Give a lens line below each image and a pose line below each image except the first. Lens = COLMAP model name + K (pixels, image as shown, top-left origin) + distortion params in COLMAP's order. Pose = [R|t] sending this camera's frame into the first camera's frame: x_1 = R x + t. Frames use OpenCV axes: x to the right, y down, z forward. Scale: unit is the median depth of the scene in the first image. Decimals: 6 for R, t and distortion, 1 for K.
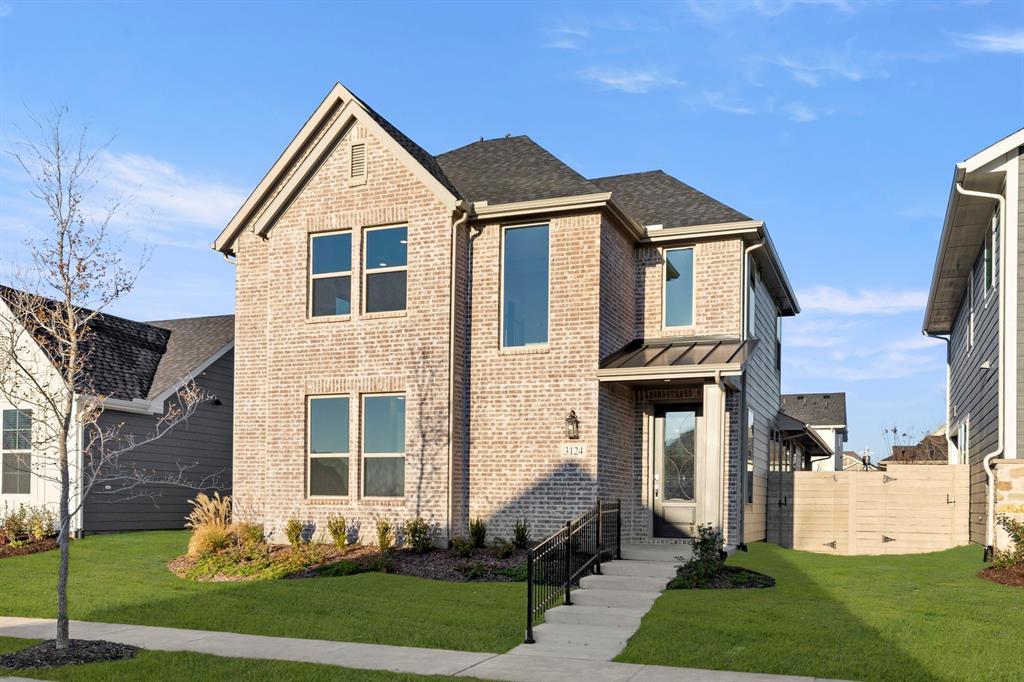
lens RADIAL K [[690.8, 0, 513.8], [0, 690.8, 345.9], [0, 0, 1]] dist [0.000442, 0.008675]
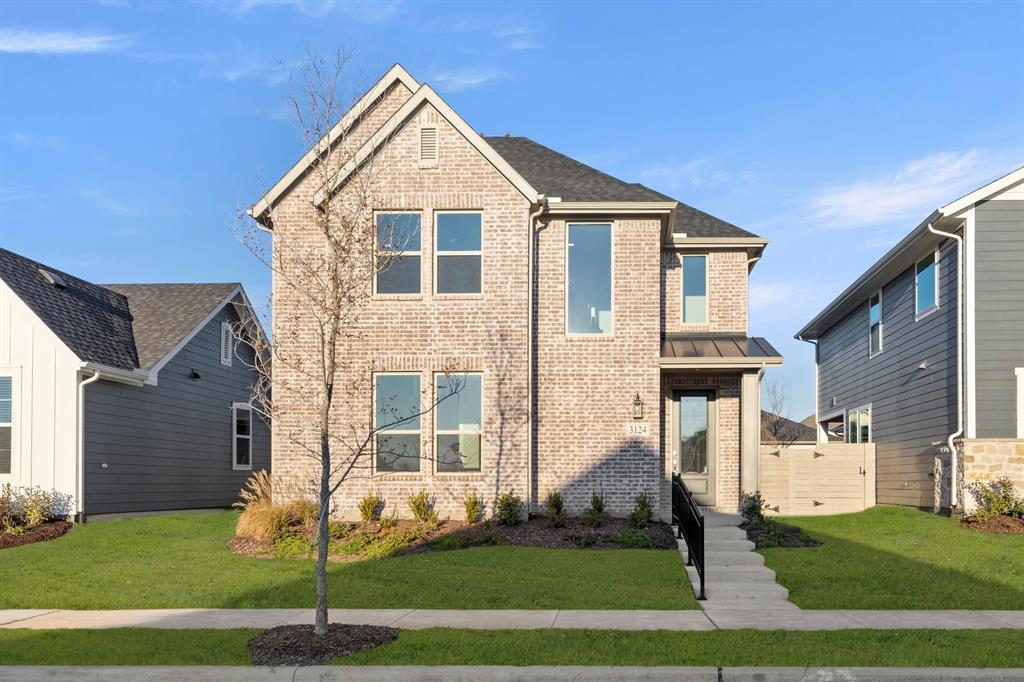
lens RADIAL K [[642.8, 0, 512.3], [0, 642.8, 335.0], [0, 0, 1]] dist [0.004525, -0.000445]
pose [[0.961238, 0.048605, 0.271403, -0.372720], [-0.049245, 0.998777, -0.004458, 0.012986], [-0.271288, -0.009080, 0.962455, 0.052592]]
